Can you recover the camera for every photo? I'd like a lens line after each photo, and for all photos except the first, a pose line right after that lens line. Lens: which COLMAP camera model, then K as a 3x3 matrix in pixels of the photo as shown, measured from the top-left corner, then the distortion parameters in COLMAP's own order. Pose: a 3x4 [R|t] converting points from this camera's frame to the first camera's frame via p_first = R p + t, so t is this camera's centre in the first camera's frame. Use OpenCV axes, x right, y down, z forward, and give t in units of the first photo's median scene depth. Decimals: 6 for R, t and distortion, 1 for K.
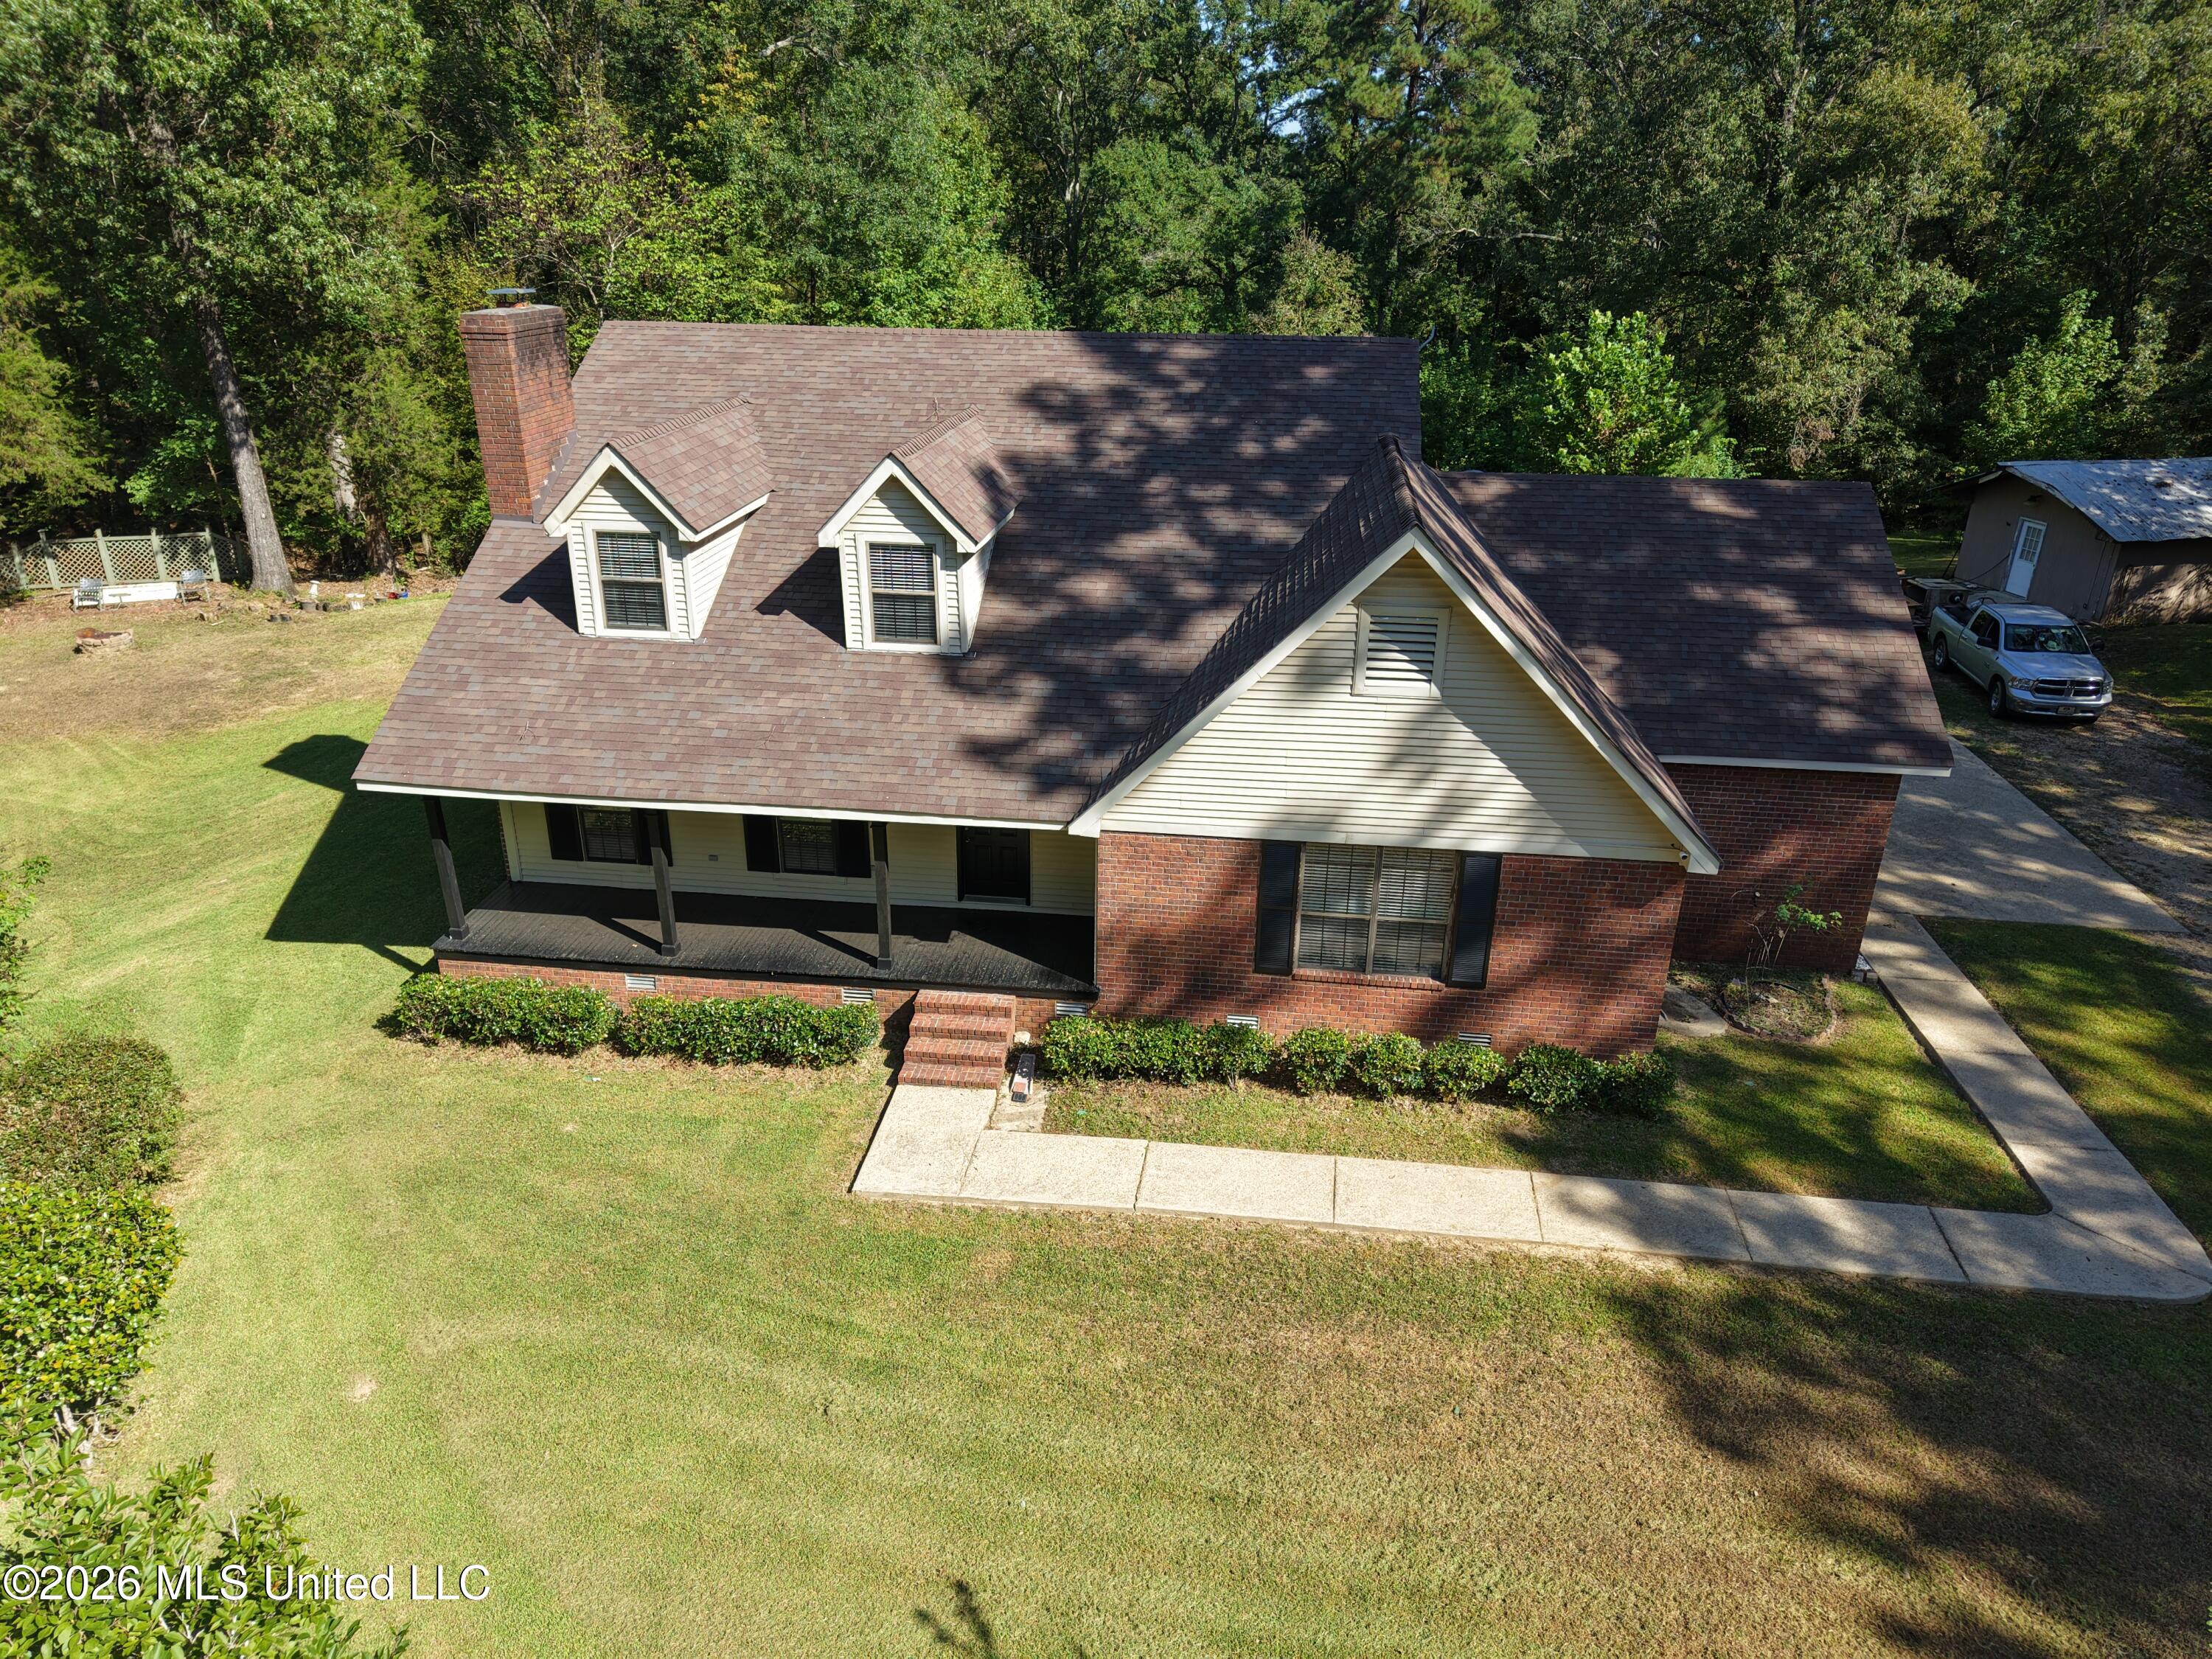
lens RADIAL K [[1487.6, 0, 1099.9], [0, 1487.6, 830.2], [0, 0, 1]] dist [0.020305, -0.012428]
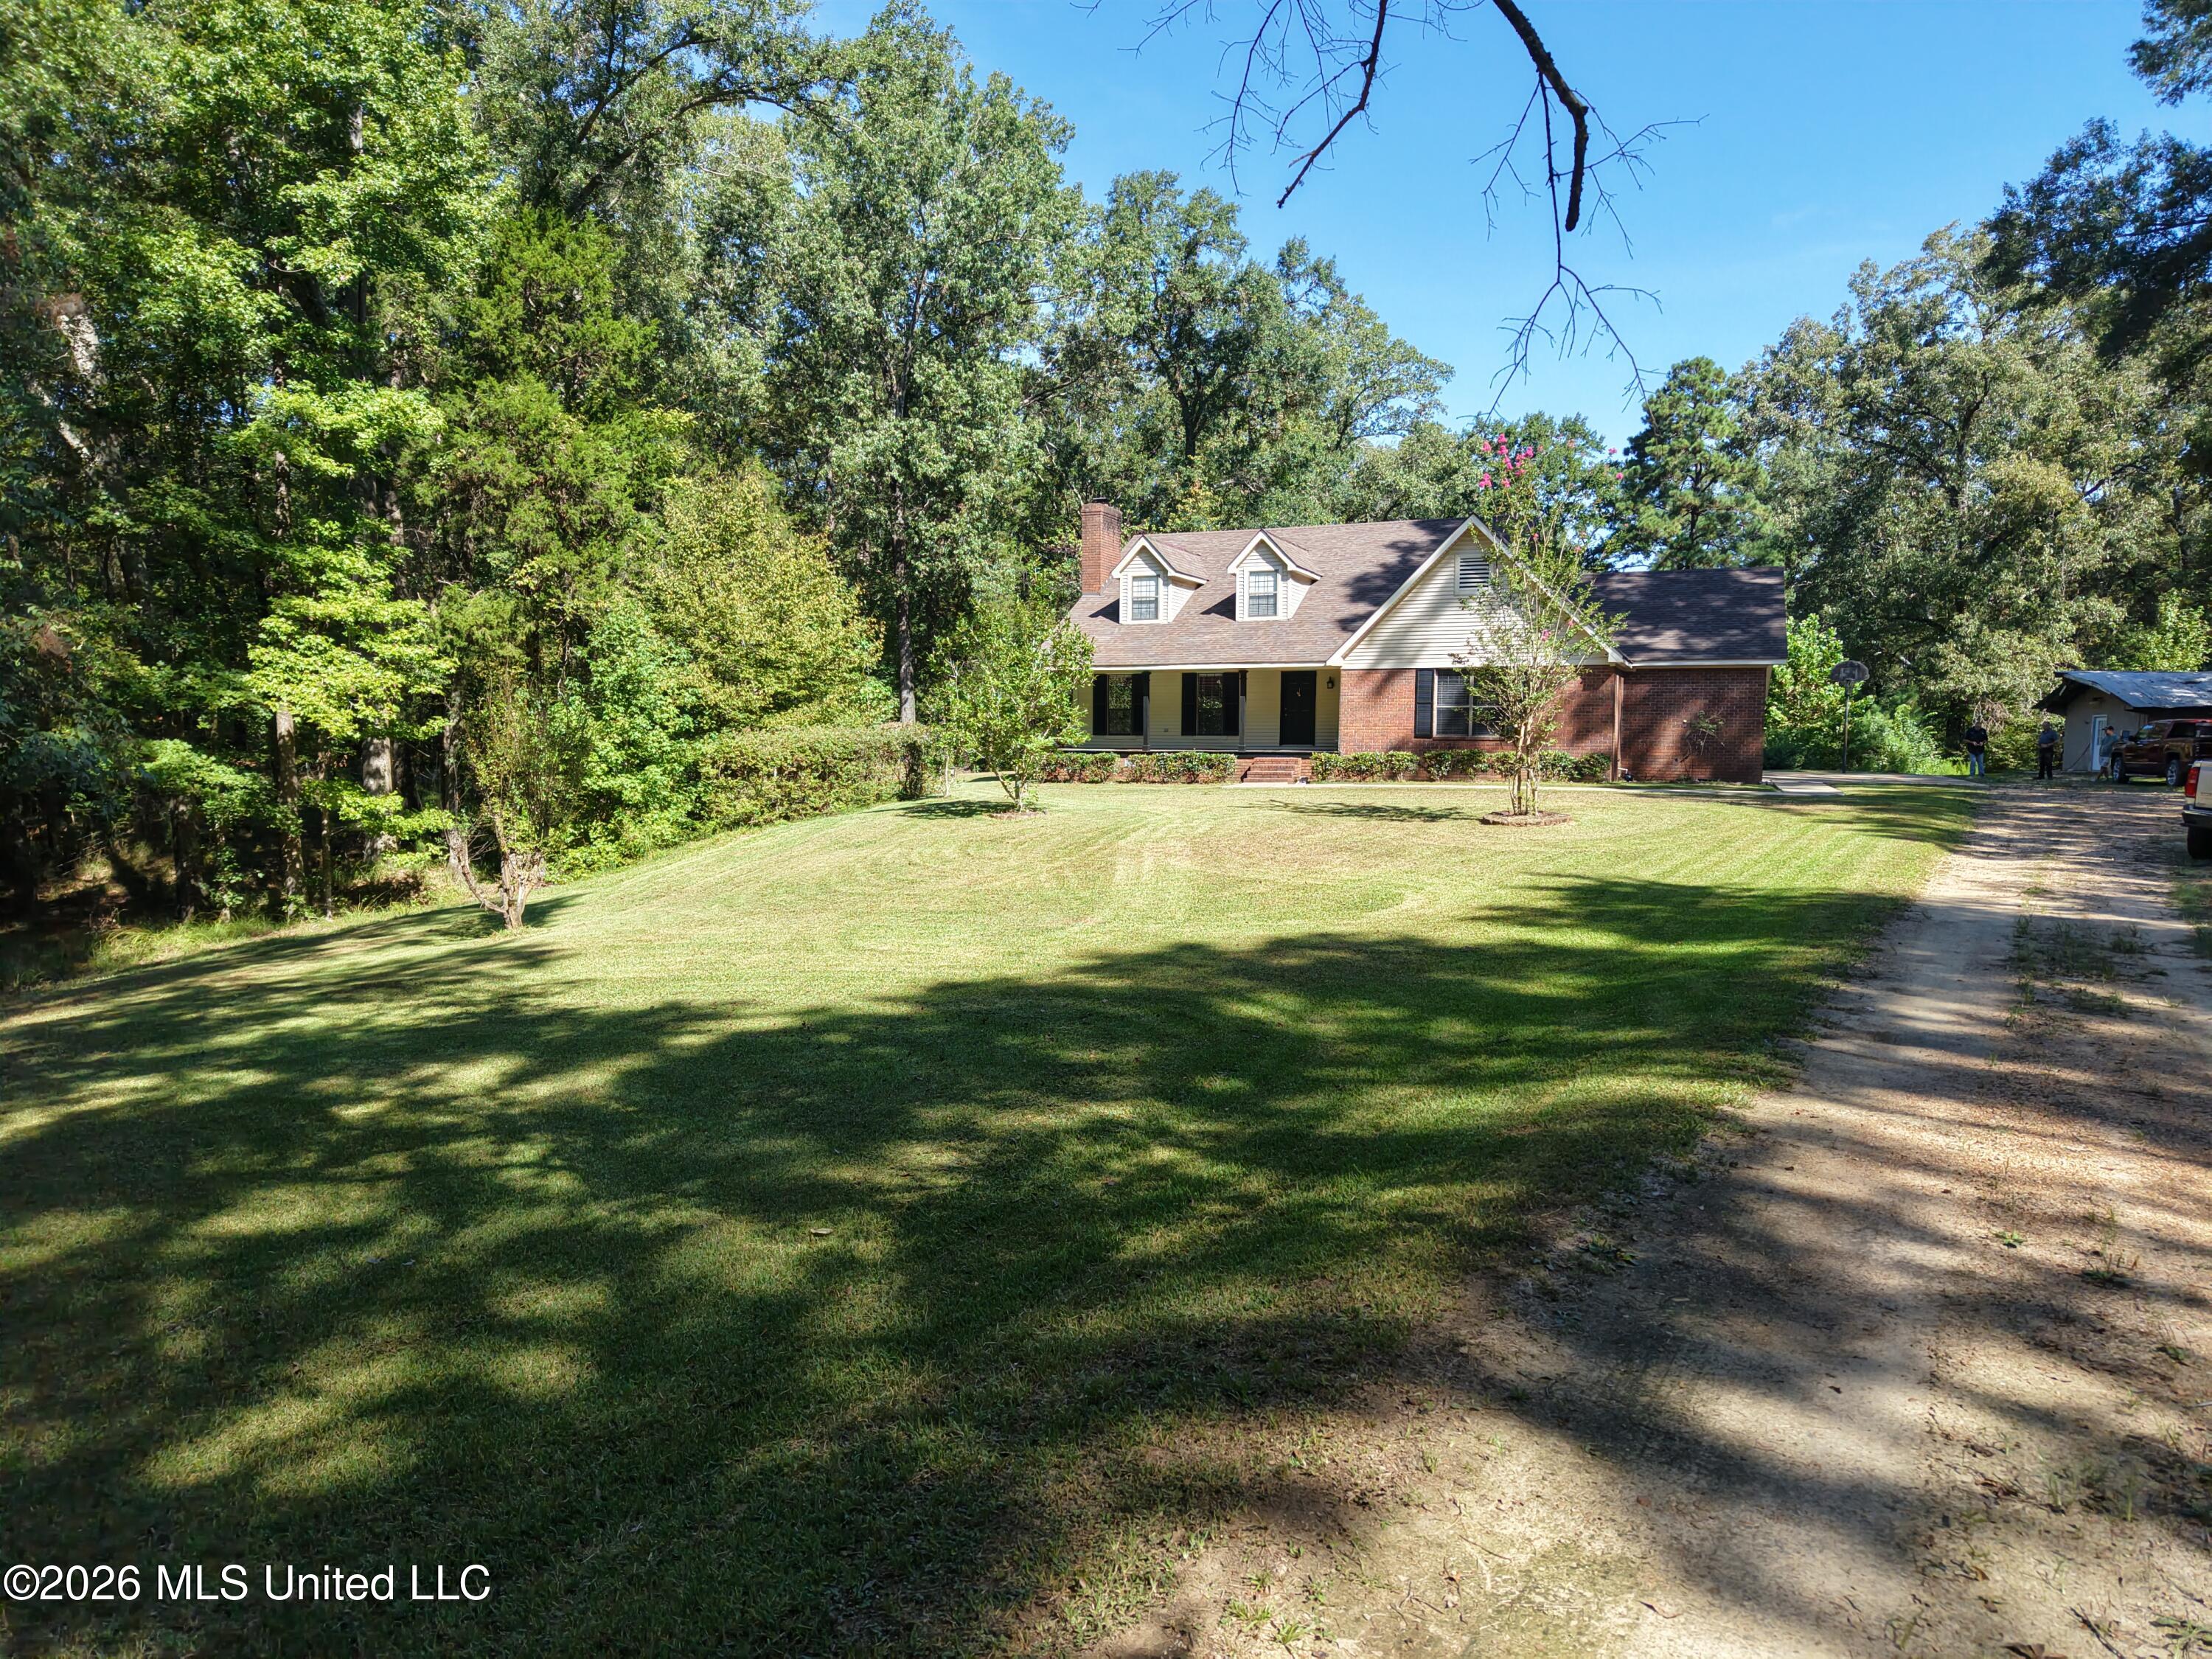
lens RADIAL K [[1483.8, 0, 1098.1], [0, 1483.8, 831.7], [0, 0, 1]] dist [0.019285, -0.012447]
pose [[0.962297, 0.013842, -0.271650, 0.235645], [-0.102017, 0.944167, -0.313276, 0.890545], [0.252147, 0.329177, 0.909980, -0.954477]]
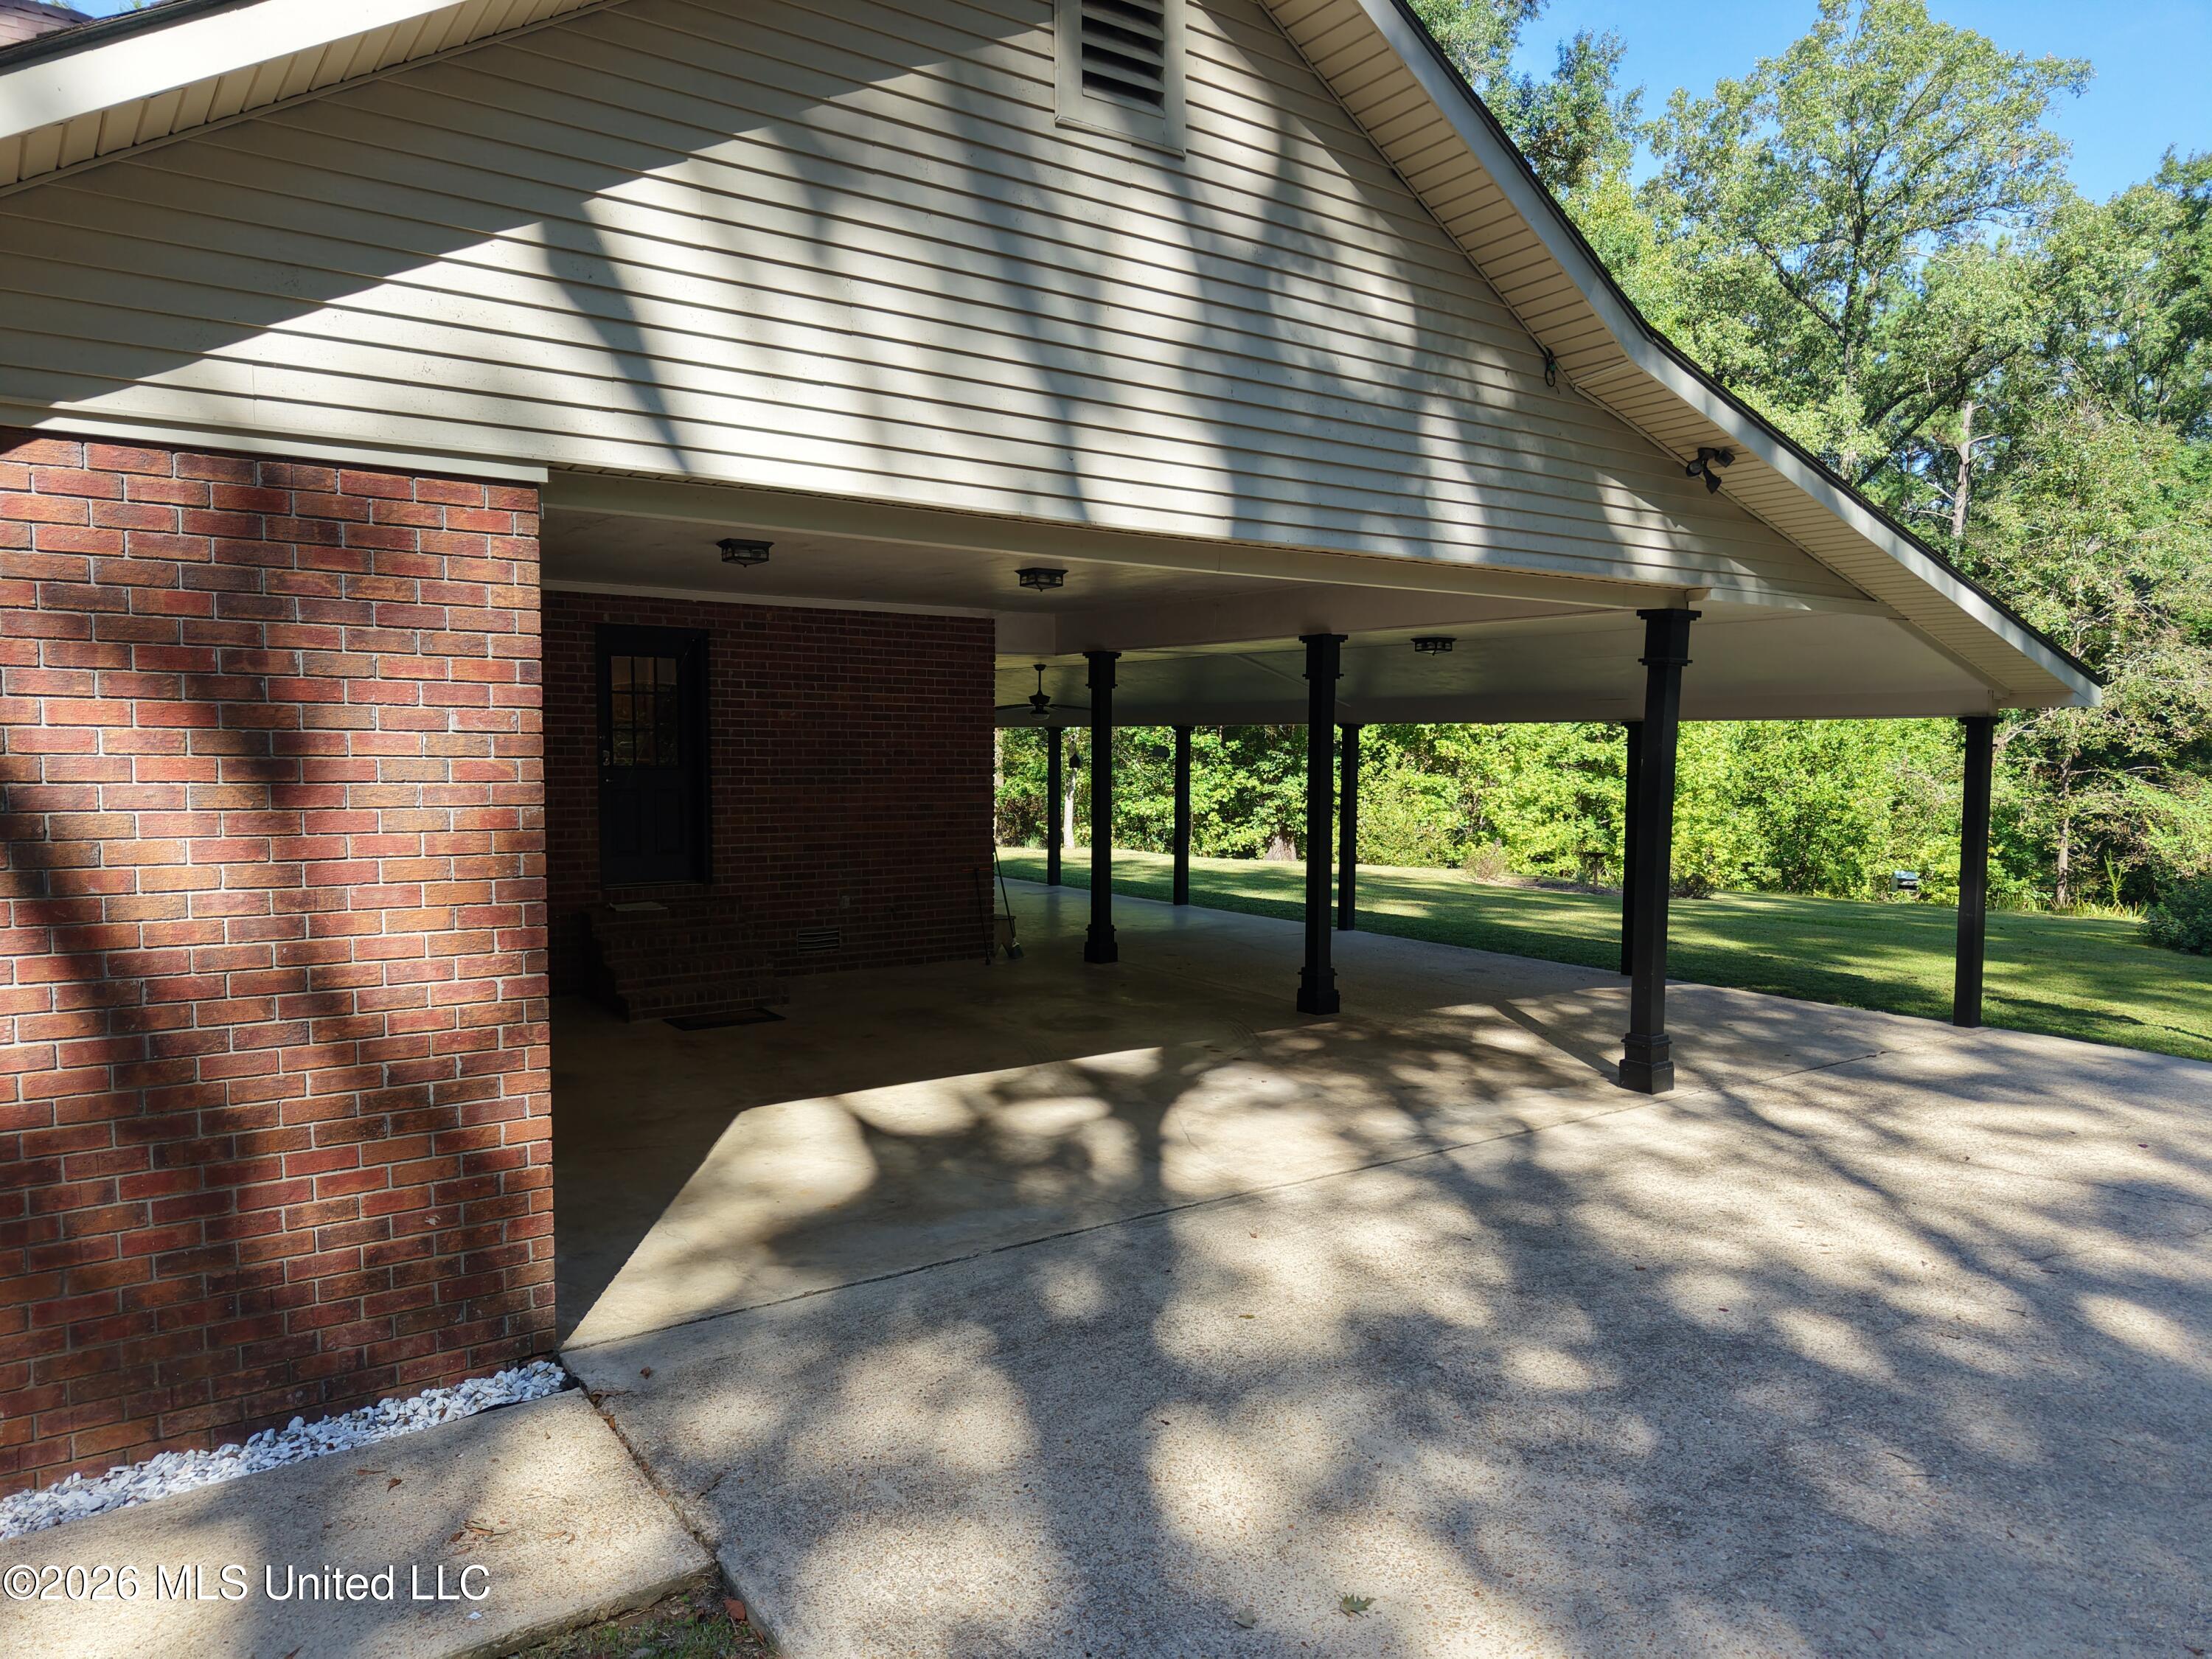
lens RADIAL K [[1483.8, 0, 1098.1], [0, 1483.8, 831.7], [0, 0, 1]] dist [0.019285, -0.012447]
pose [[0.670938, 0.041253, -0.740365, 0.825517], [-0.289505, 0.933782, -0.210327, 0.000180], [0.682663, 0.355456, 0.638453, 1.054555]]
